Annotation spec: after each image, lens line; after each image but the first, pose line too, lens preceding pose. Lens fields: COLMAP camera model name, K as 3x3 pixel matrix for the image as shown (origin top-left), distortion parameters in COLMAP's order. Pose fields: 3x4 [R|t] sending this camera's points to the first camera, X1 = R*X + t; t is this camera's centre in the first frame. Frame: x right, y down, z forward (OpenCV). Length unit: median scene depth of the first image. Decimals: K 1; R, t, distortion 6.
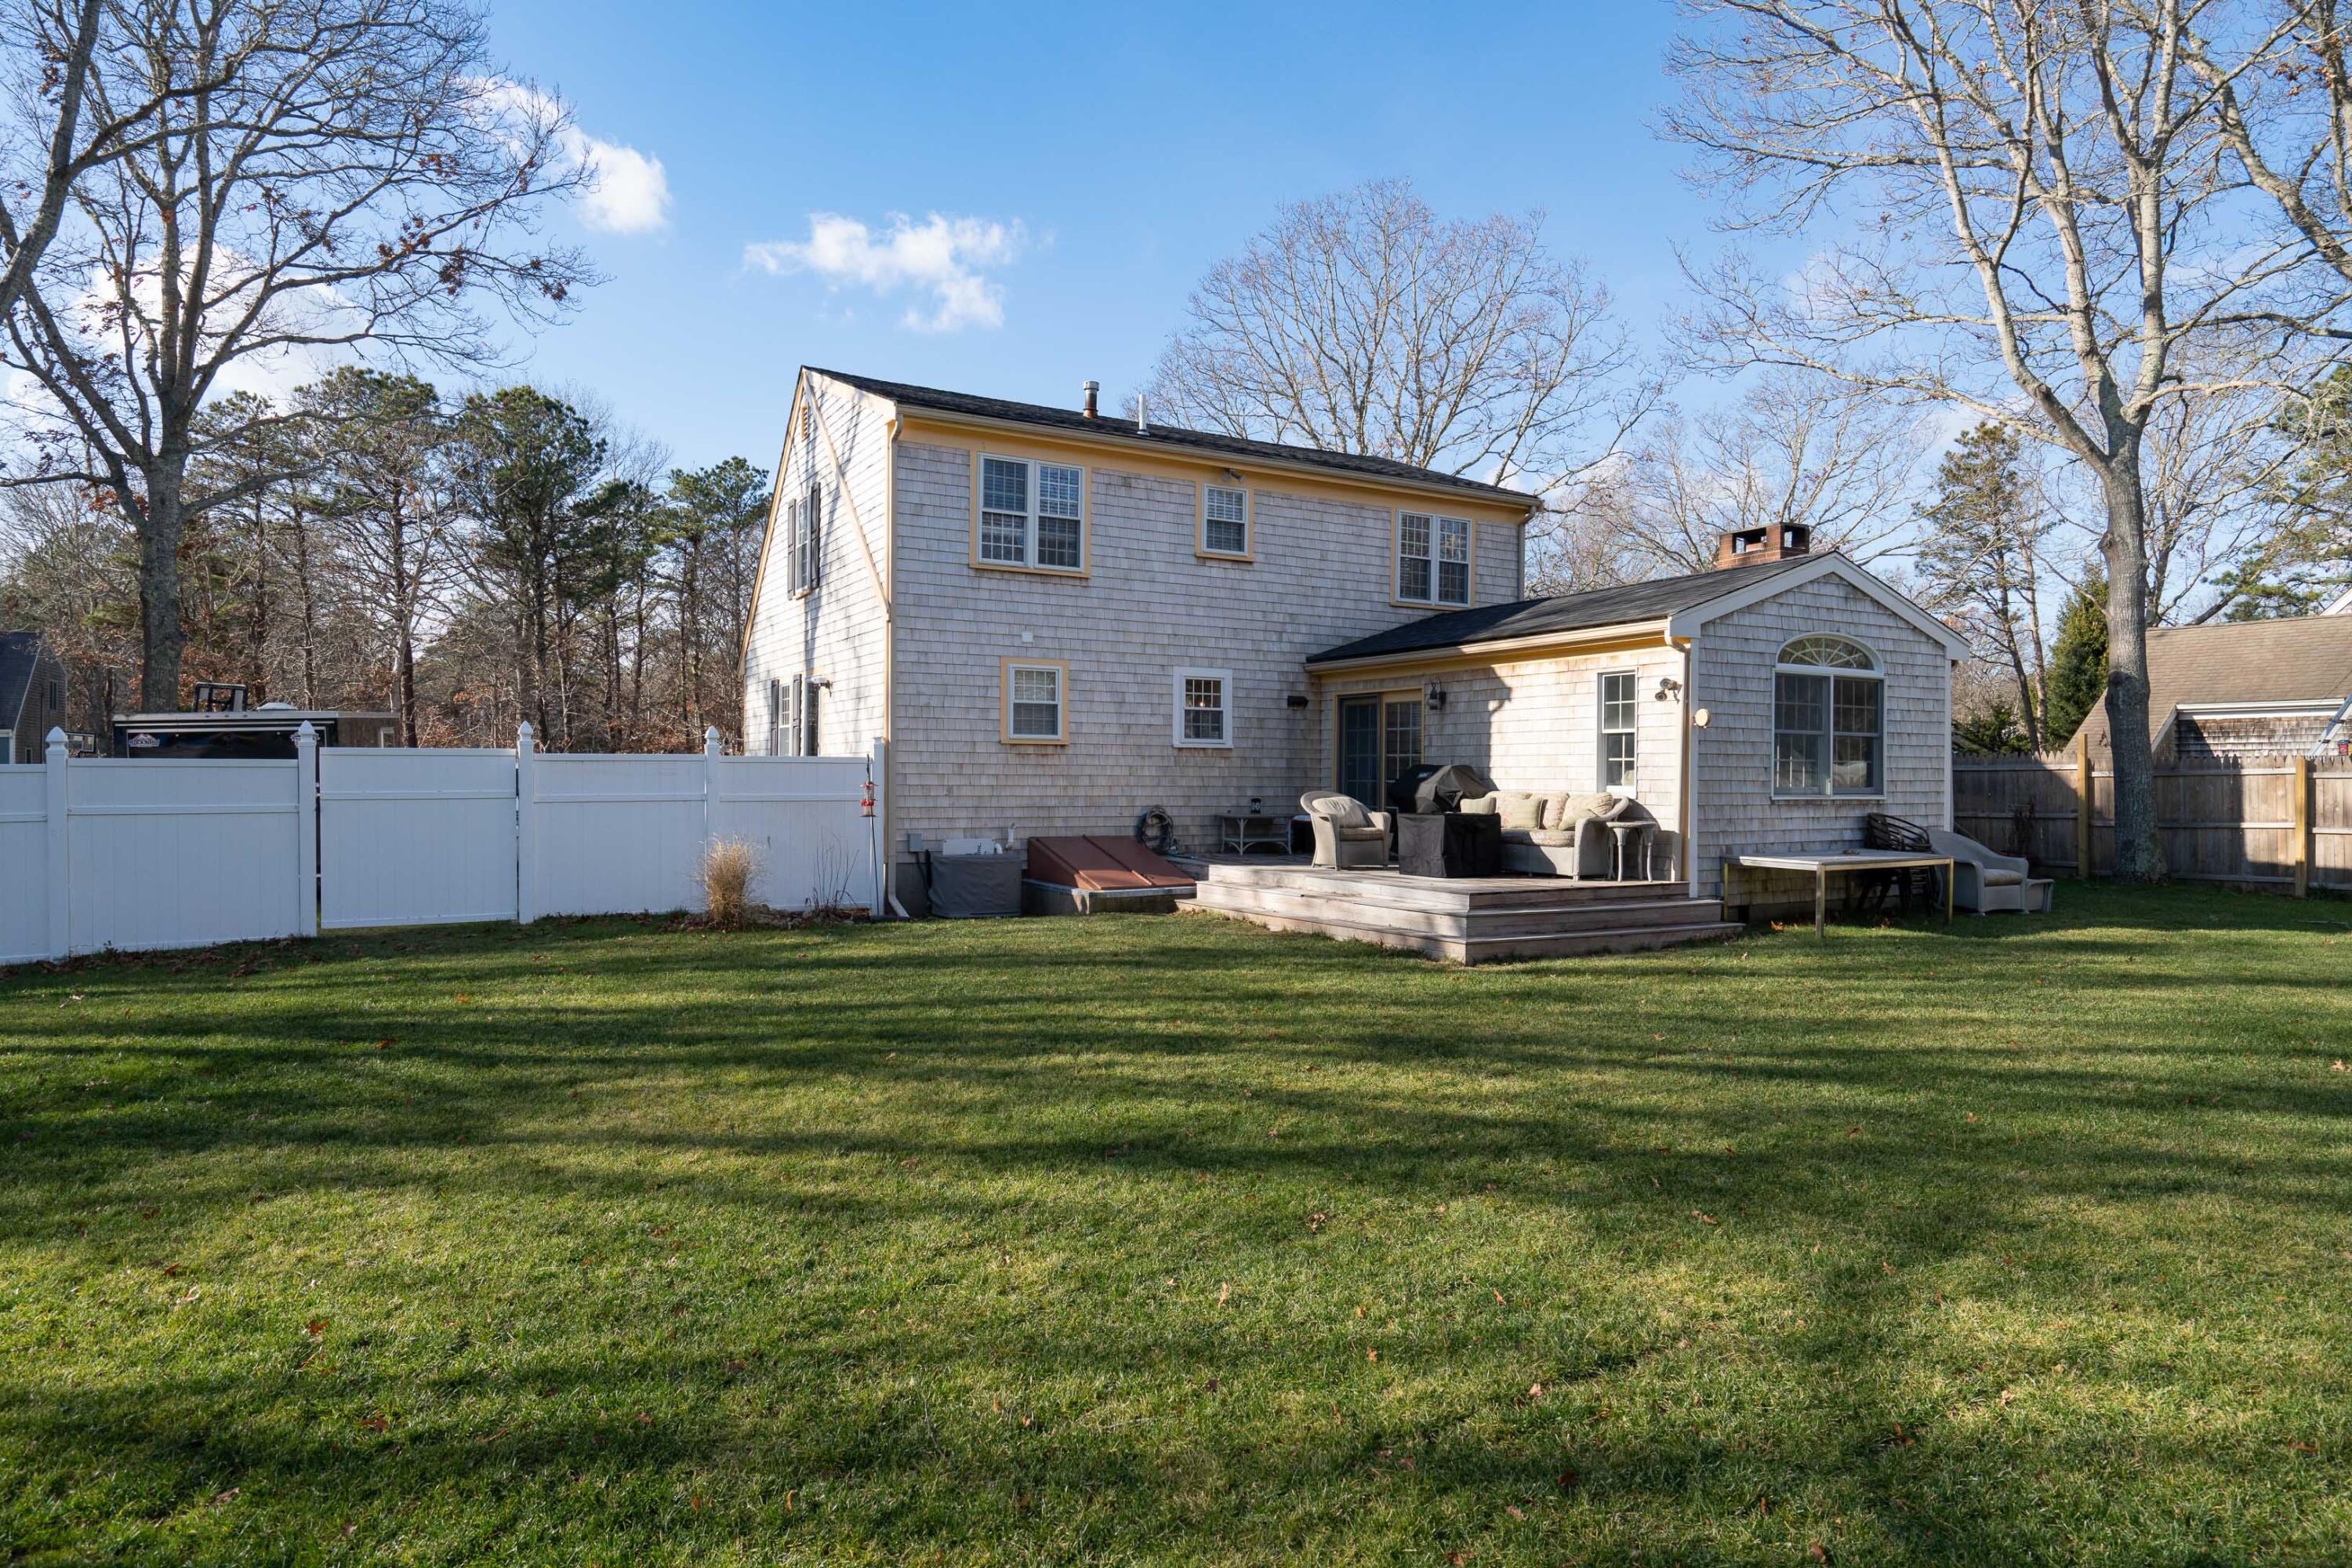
lens RADIAL K [[1345.7, 0, 1180.9], [0, 1345.7, 784.8], [0, 0, 1]] dist [0.002142, 0.002822]
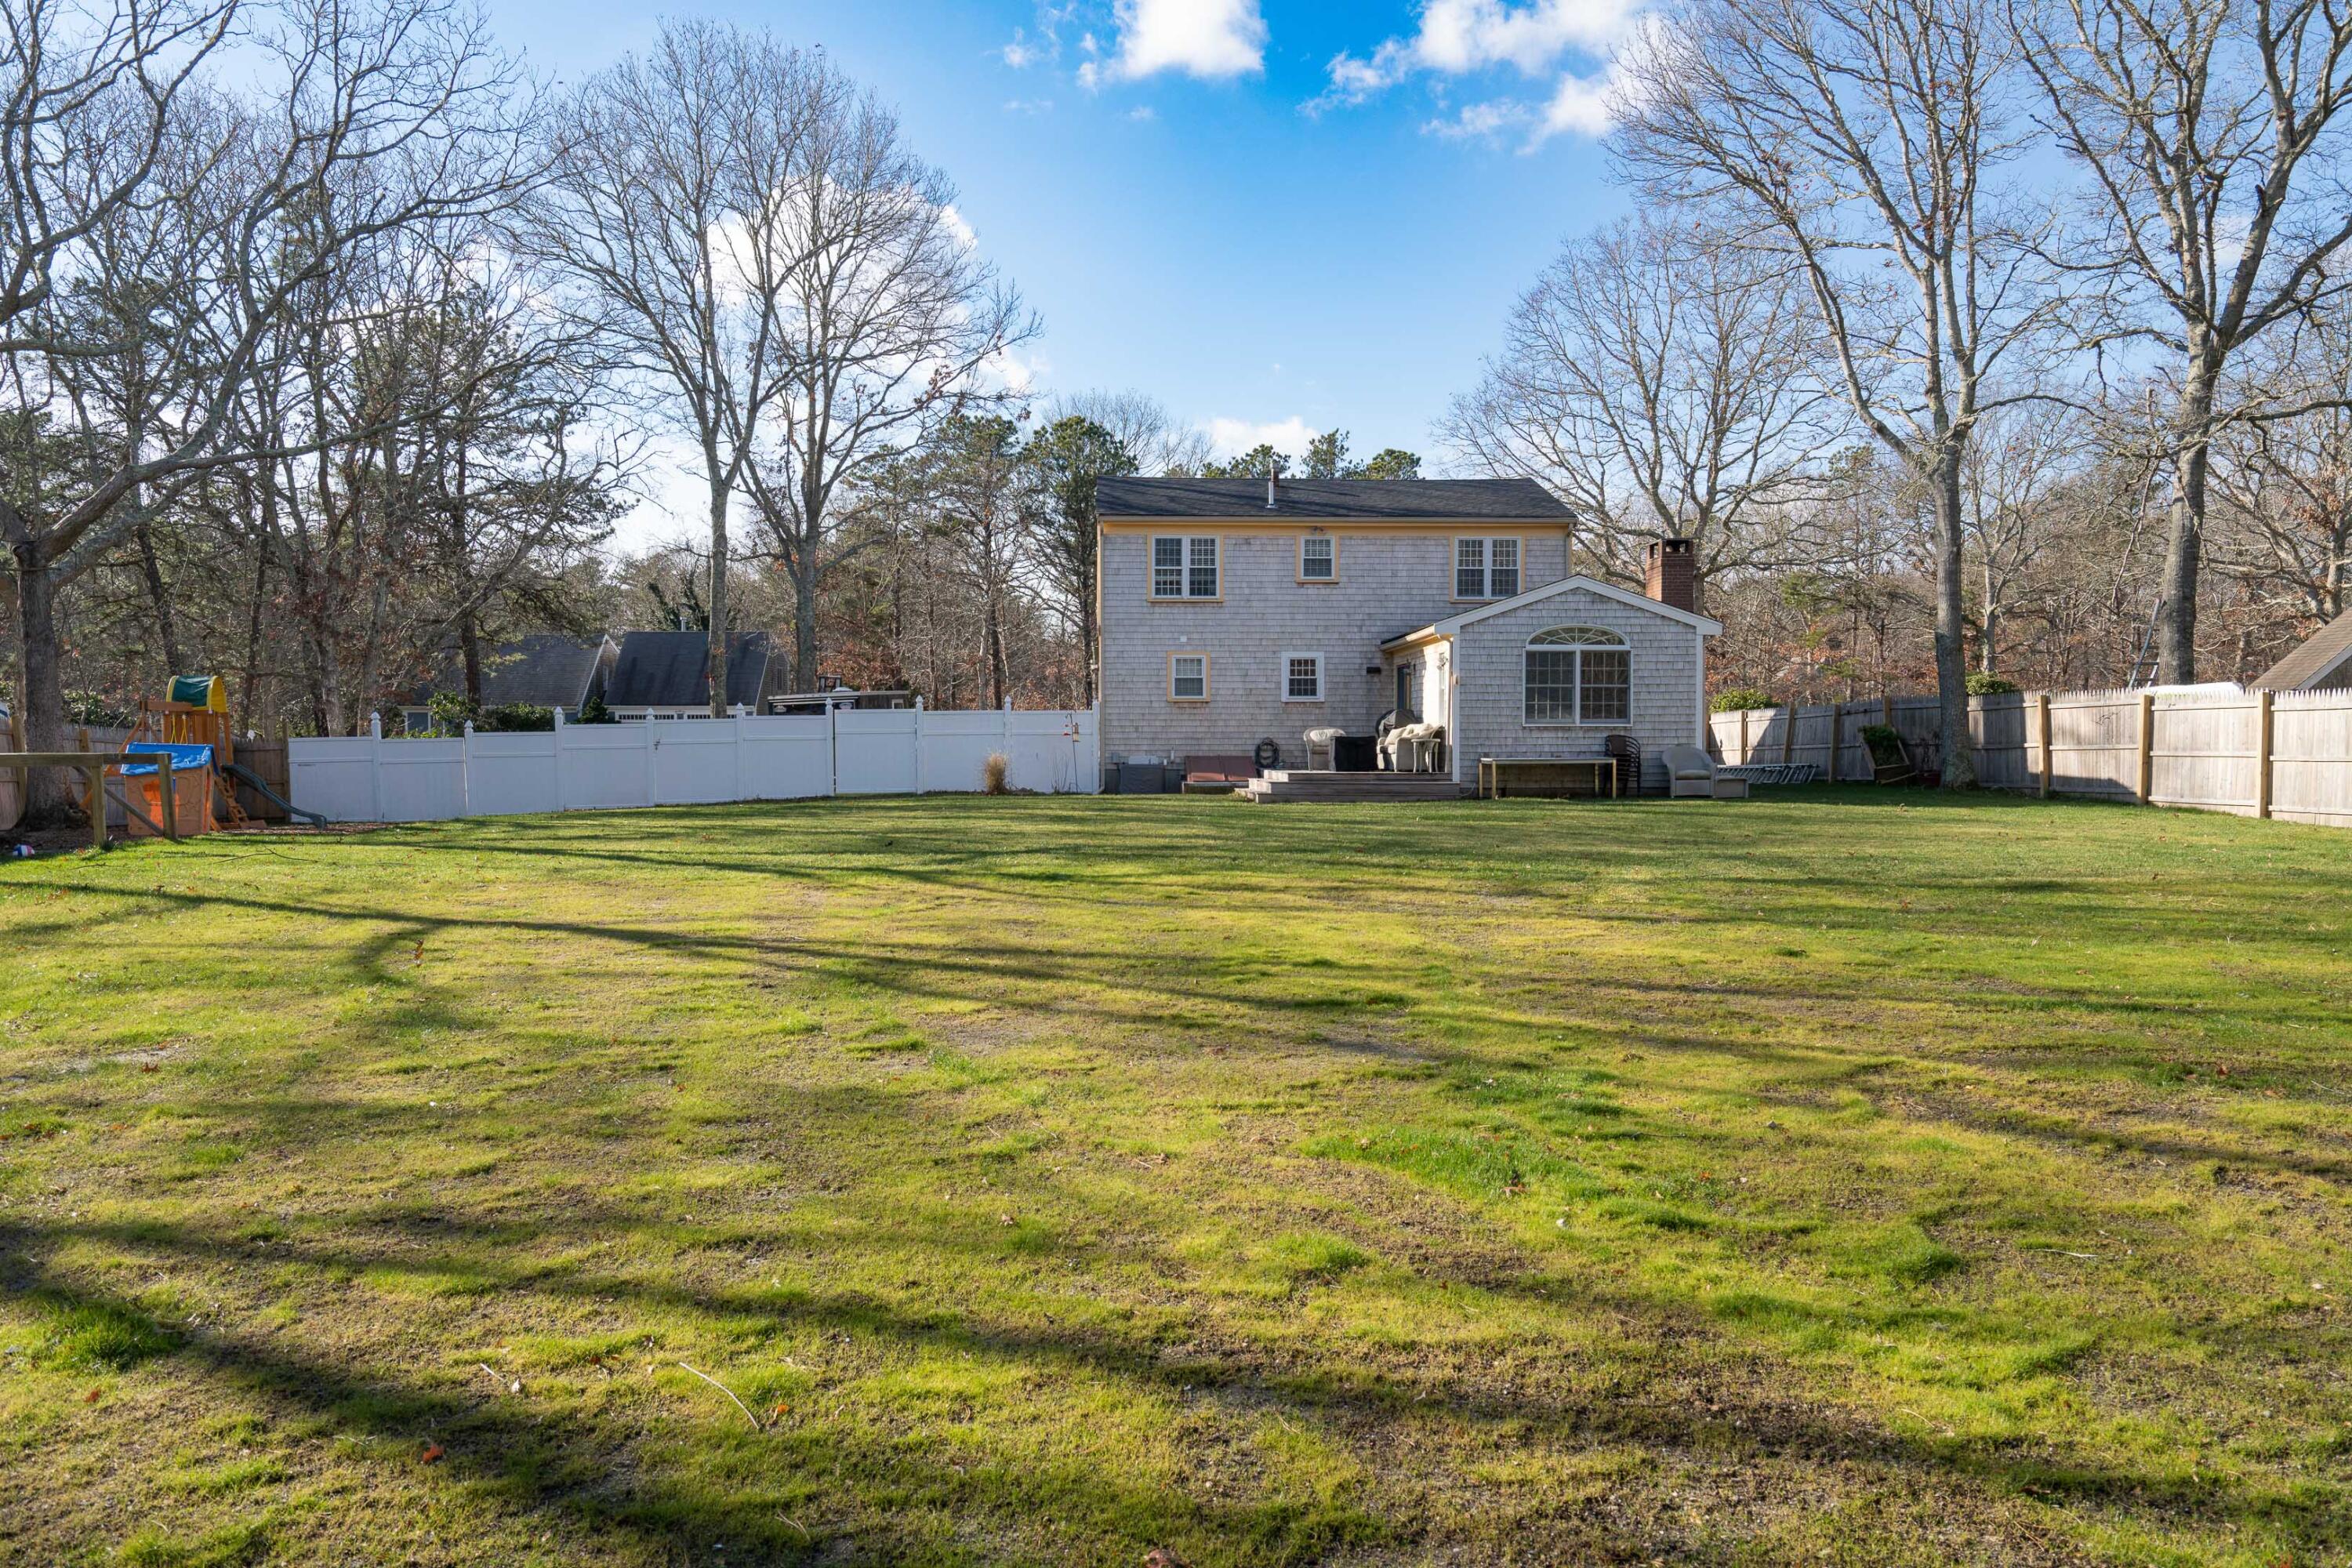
lens RADIAL K [[1696.3, 0, 1173.5], [0, 1696.3, 774.2], [0, 0, 1]] dist [0.013308, 0.007937]
pose [[0.884629, 0.001203, -0.466295, 0.895974], [0.003525, 0.999951, 0.009266, 0.042721], [0.466283, -0.009841, 0.884581, -0.932225]]
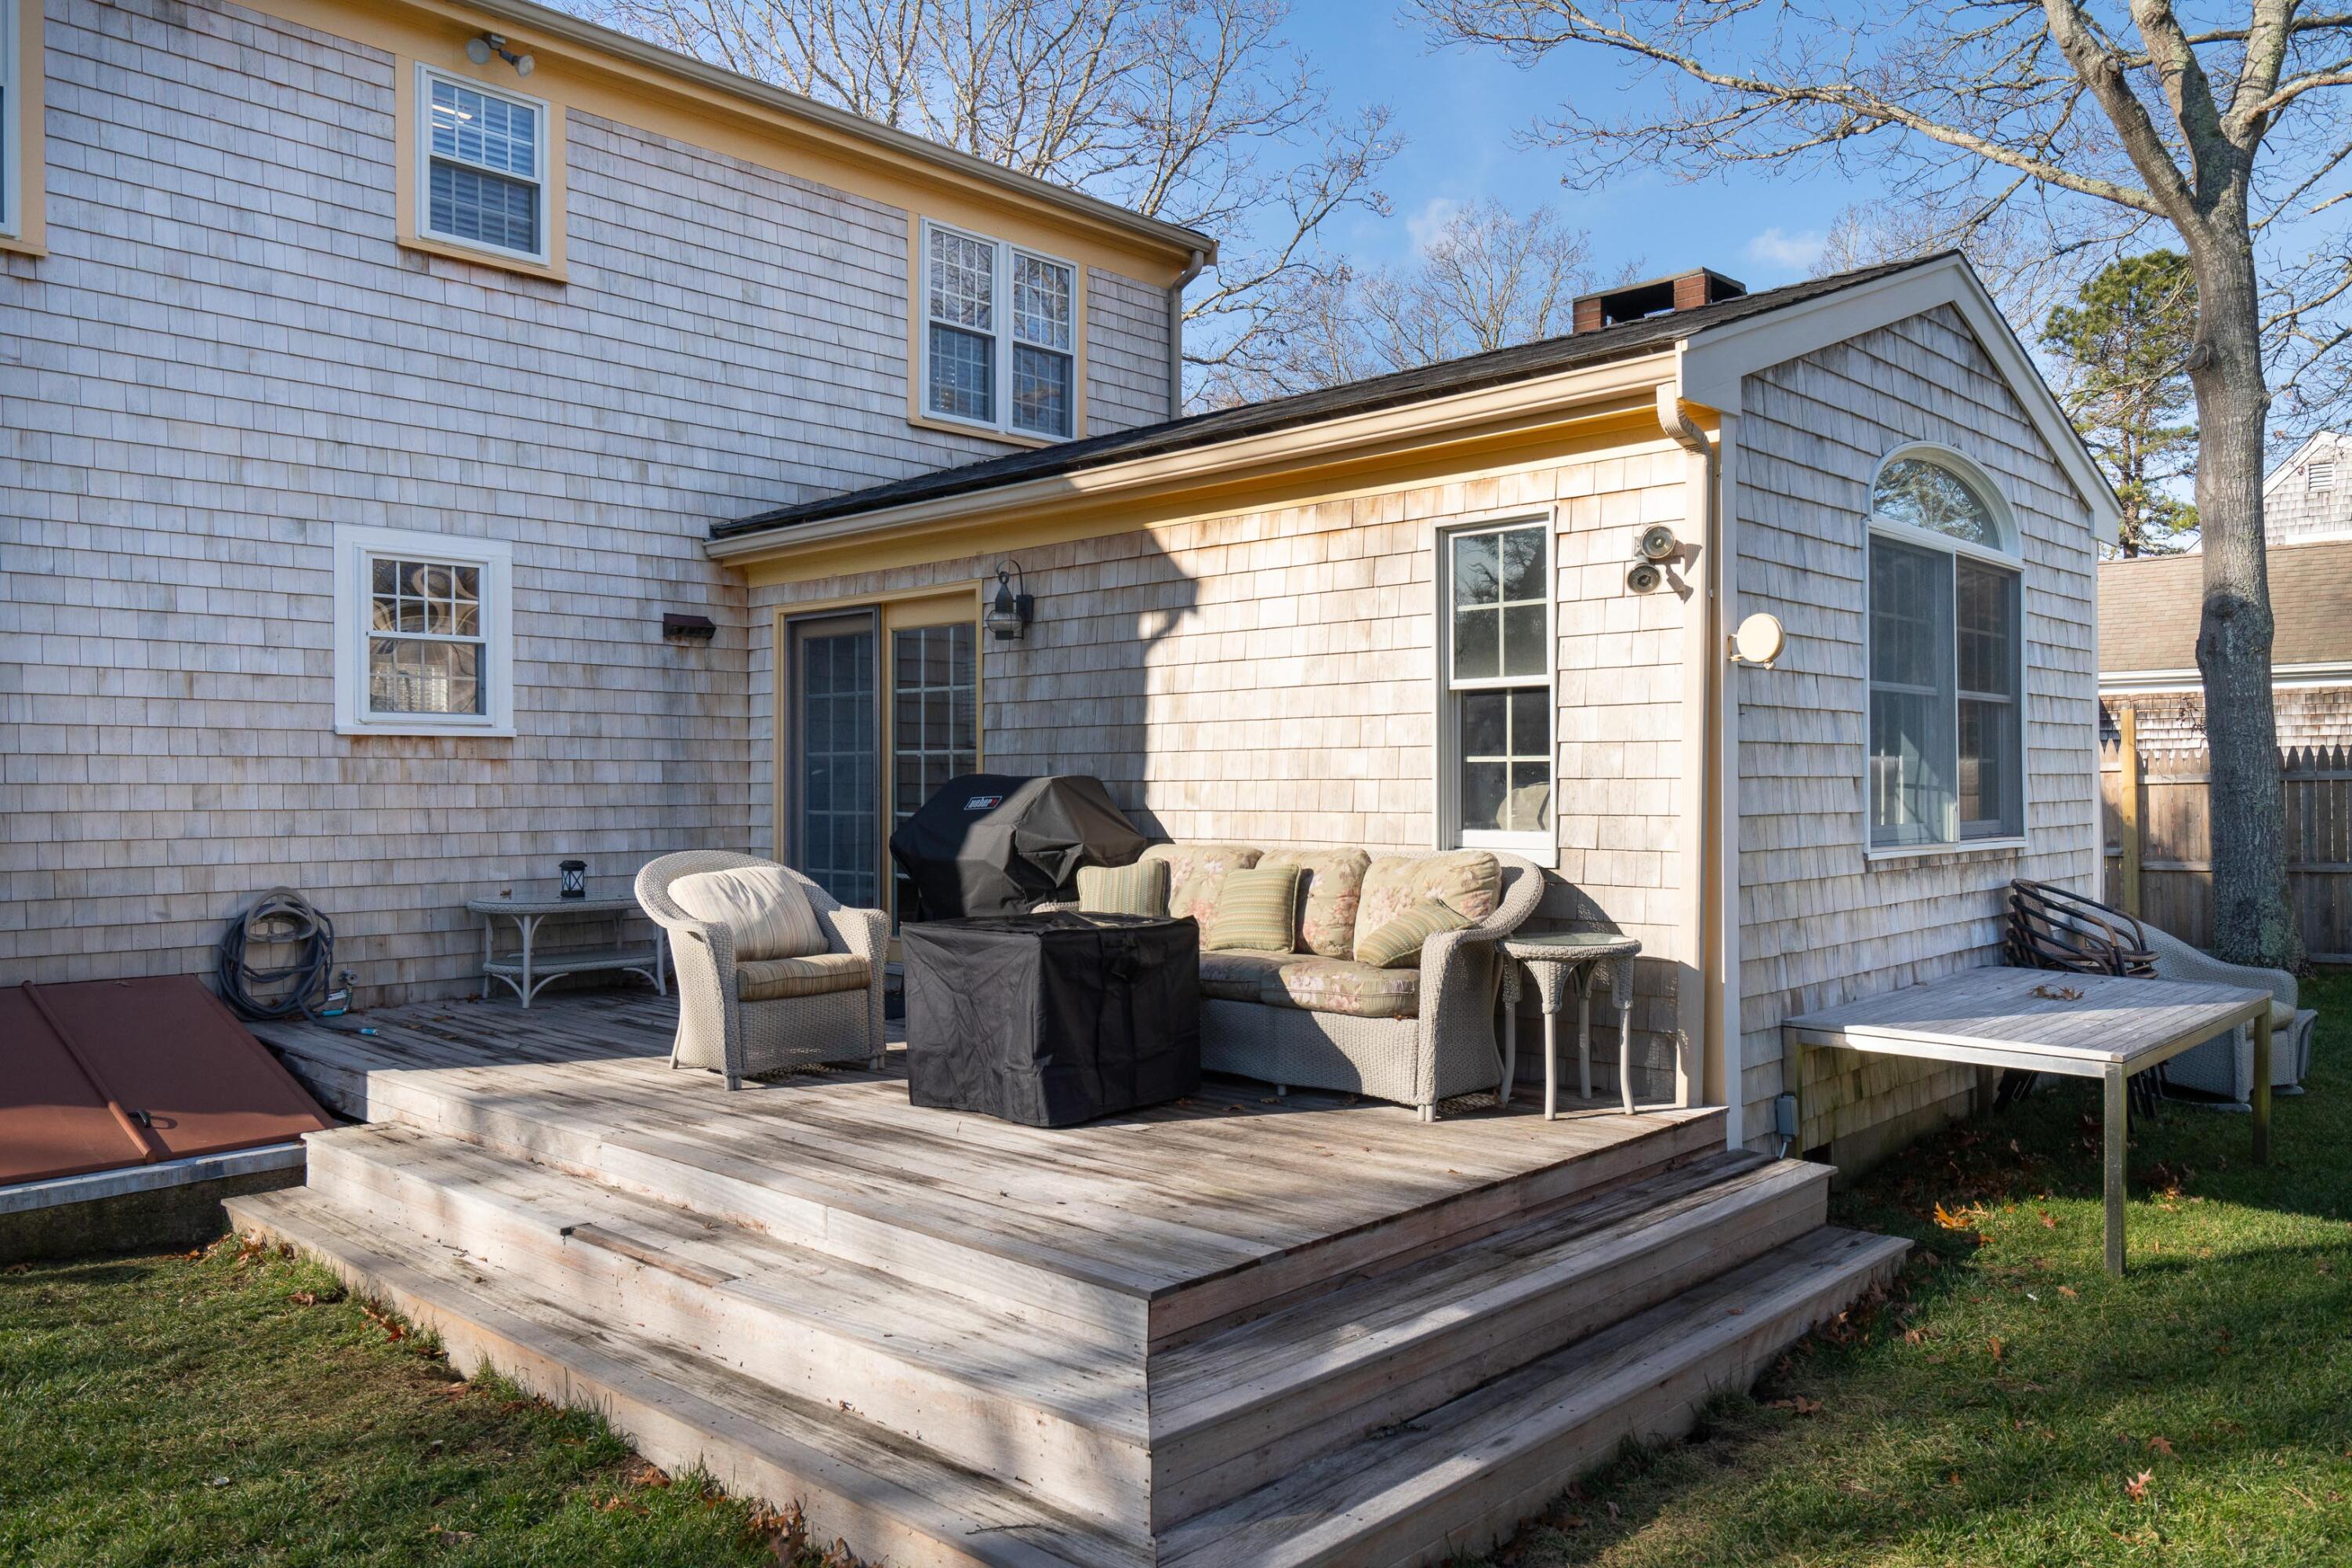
lens RADIAL K [[1696.3, 0, 1170.6], [0, 1696.3, 776.8], [0, 0, 1]] dist [0.013308, 0.007937]
pose [[0.960951, -0.009643, 0.276550, 0.095597], [0.011858, 0.999910, -0.006337, -0.010766], [-0.276464, 0.009369, 0.960979, 0.503502]]
